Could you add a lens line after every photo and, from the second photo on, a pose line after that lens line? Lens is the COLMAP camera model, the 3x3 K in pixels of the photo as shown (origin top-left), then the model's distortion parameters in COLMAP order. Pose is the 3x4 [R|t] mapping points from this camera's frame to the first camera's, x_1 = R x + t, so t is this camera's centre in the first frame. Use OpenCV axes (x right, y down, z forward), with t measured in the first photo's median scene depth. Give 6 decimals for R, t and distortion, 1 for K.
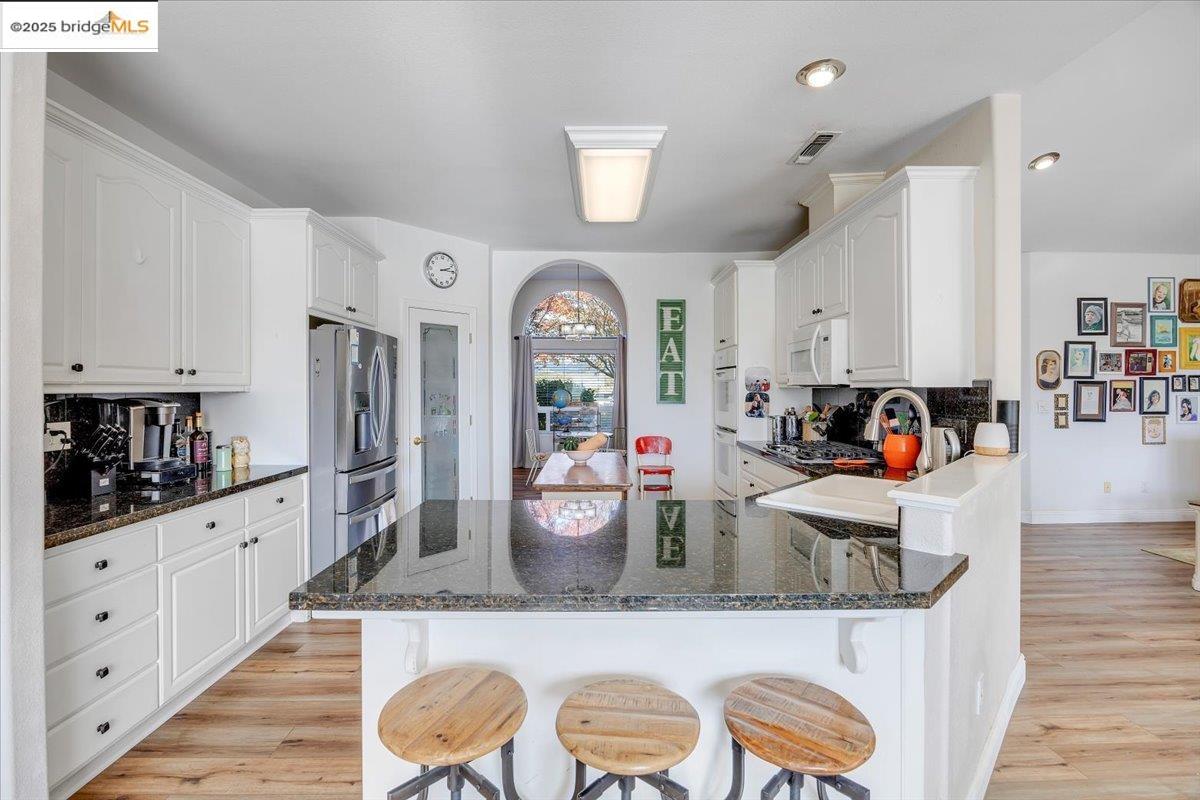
lens RADIAL K [[531.2, 0, 595.1], [0, 531.2, 388.1], [0, 0, 1]] dist [-0.003541, -0.000056]
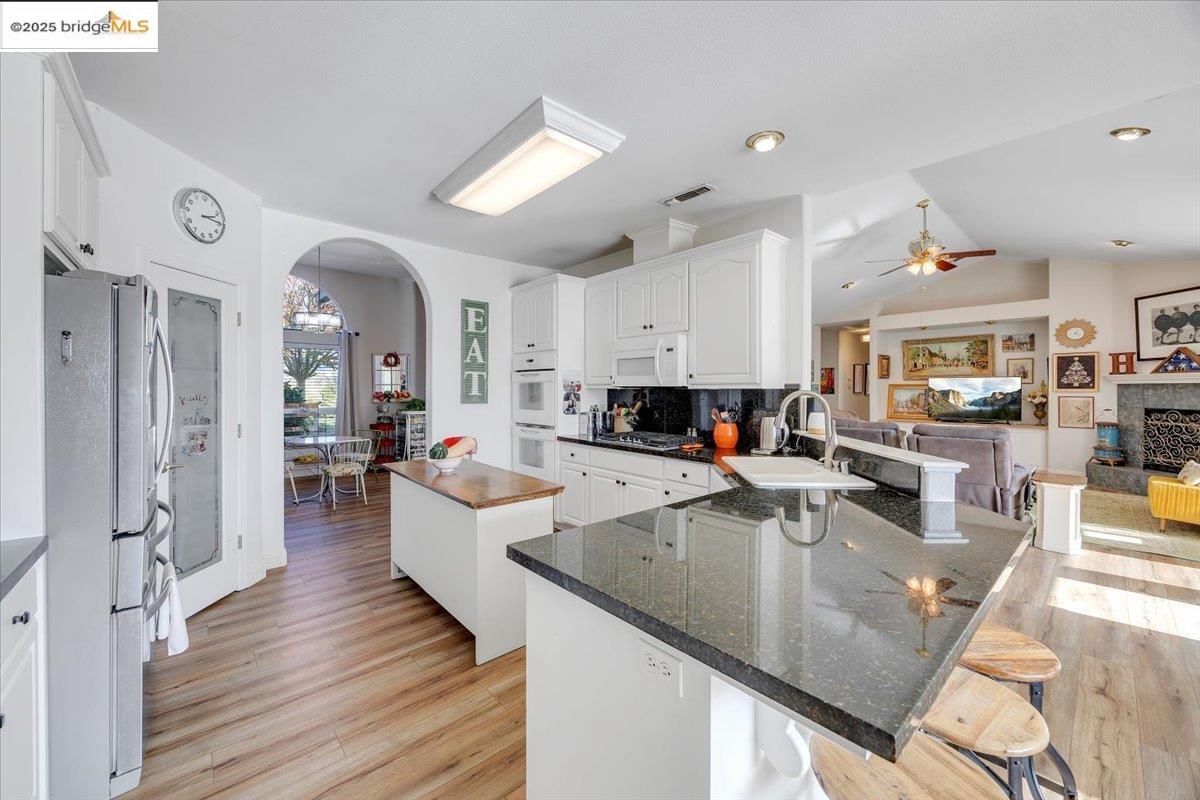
lens RADIAL K [[461.6, 0, 594.9], [0, 461.6, 392.8], [0, 0, 1]] dist [-0.001585, -0.000620]
pose [[0.755416, -0.002664, 0.655240, -0.304717], [-0.004352, 0.999949, 0.009083, -0.000302], [-0.655231, -0.009713, 0.755366, 0.215175]]
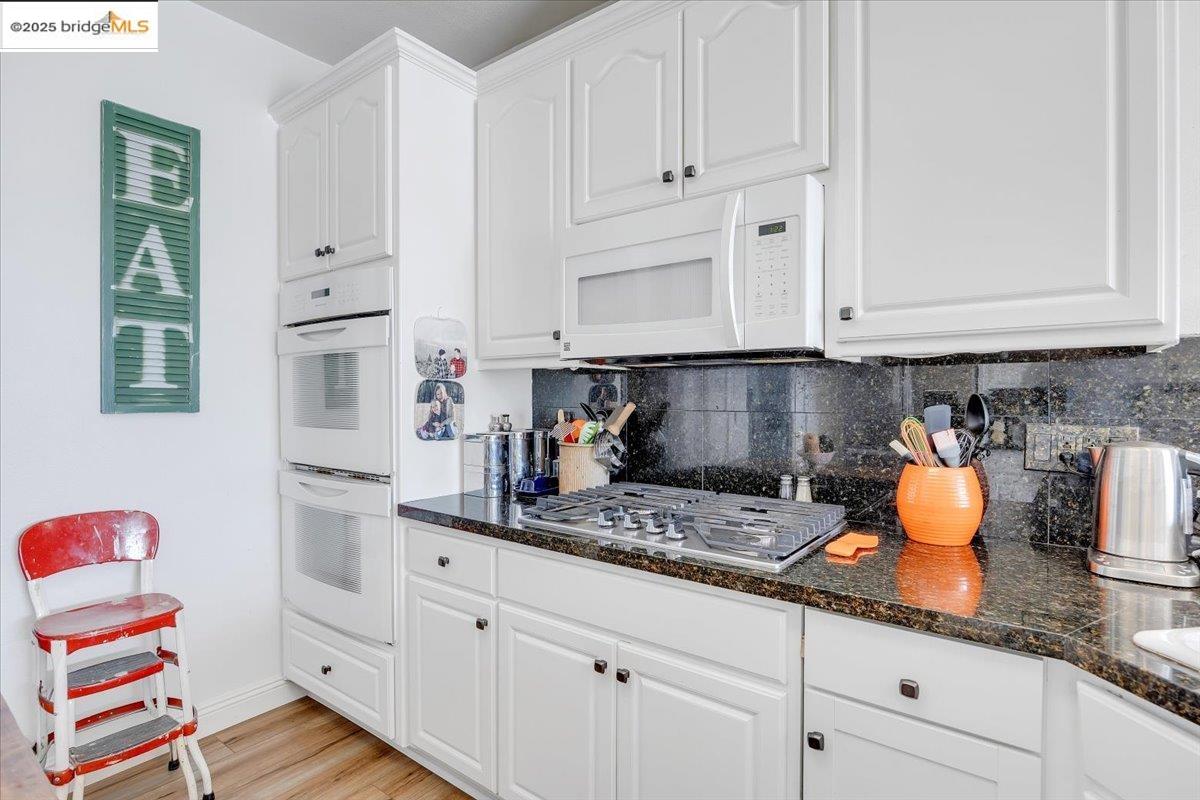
lens RADIAL K [[578.9, 0, 595.8], [0, 578.9, 405.5], [0, 0, 1]] dist [-0.017488, 0.000176]
pose [[0.602304, -0.011898, 0.798178, 0.019266], [-0.002610, 0.999854, 0.016874, 0.020306], [-0.798262, -0.012247, 0.602185, 0.626540]]
